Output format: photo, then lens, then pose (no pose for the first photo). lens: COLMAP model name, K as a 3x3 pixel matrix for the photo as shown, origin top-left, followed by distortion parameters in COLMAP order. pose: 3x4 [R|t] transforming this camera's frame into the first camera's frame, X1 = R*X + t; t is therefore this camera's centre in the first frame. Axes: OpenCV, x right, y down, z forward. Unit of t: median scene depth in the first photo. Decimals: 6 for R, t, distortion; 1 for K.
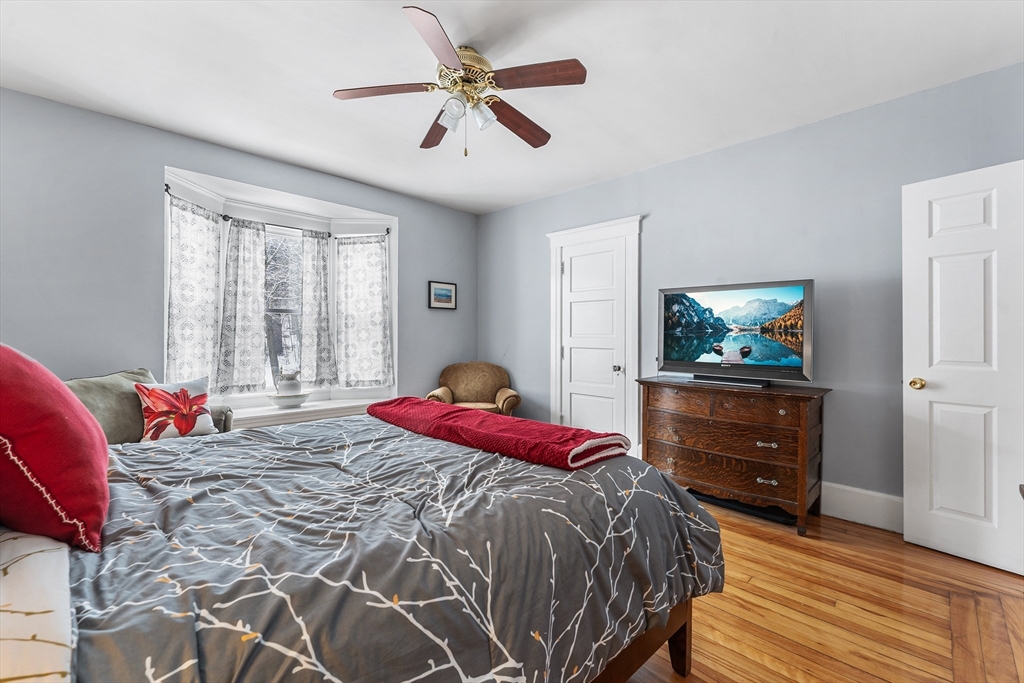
lens RADIAL K [[424.9, 0, 511.1], [0, 424.9, 333.4], [0, 0, 1]] dist [-0.001817, 0.000685]
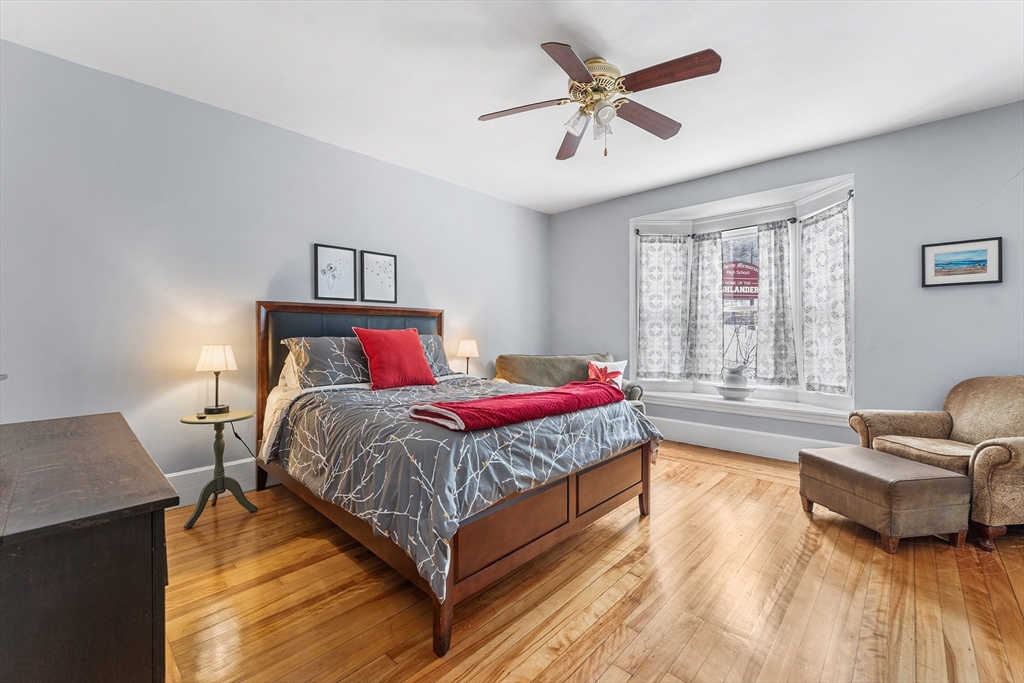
lens RADIAL K [[424.9, 0, 512.4], [0, 424.9, 336.4], [0, 0, 1]] dist [-0.001817, 0.000685]
pose [[0.036708, -0.000718, -0.999326, 0.471140], [0.009055, 0.999959, -0.000386, 0.011626], [0.999285, -0.009035, 0.036713, 0.374612]]
